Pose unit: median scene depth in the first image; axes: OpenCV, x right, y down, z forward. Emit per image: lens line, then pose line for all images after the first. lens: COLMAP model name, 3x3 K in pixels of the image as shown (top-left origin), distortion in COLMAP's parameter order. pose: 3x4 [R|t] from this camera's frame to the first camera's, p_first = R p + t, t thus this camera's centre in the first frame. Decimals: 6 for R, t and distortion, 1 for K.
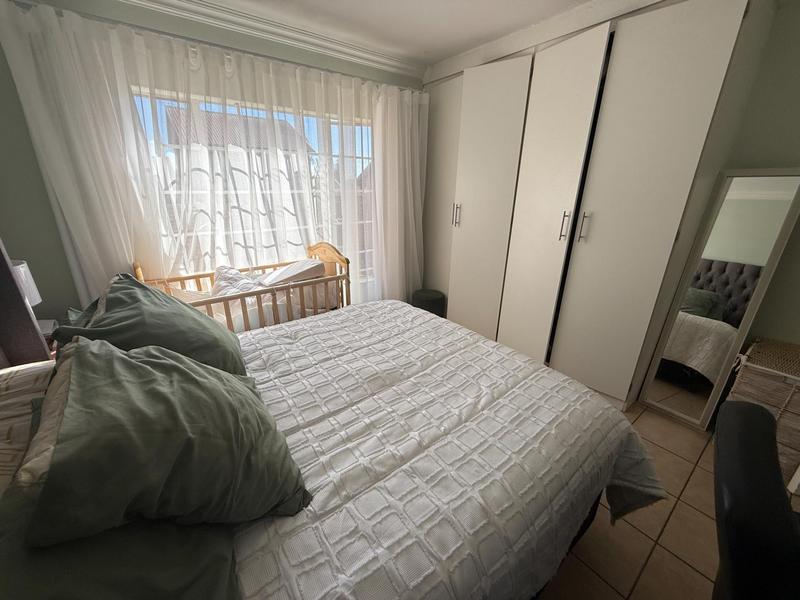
lens RADIAL K [[316.7, 0, 402.1], [0, 316.7, 302.8], [0, 0, 1]] dist [-0.002032, 0.000258]
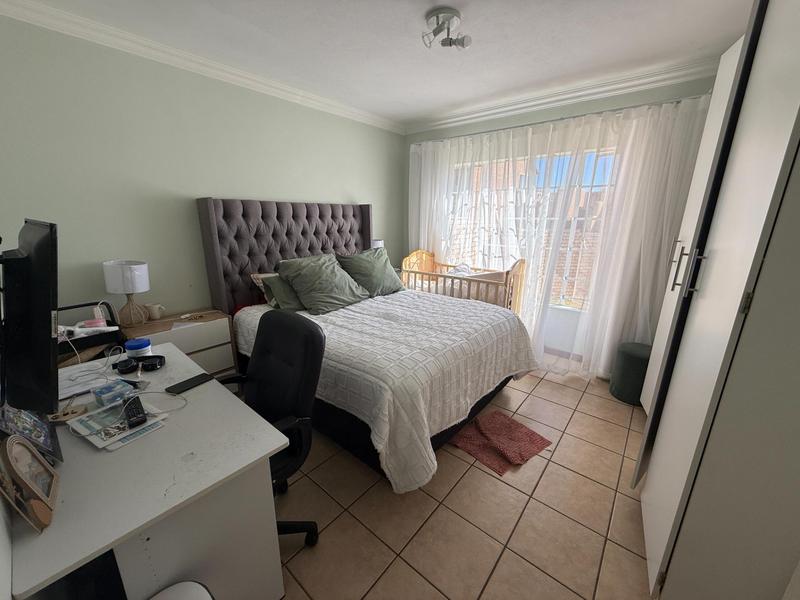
lens RADIAL K [[316.7, 0, 401.4], [0, 316.7, 300.2], [0, 0, 1]] dist [-0.002032, 0.000258]
pose [[0.219319, 0.243805, -0.944700, 1.406672], [-0.334688, 0.928321, 0.161878, -0.138851], [0.916452, 0.280676, 0.285197, 0.442306]]
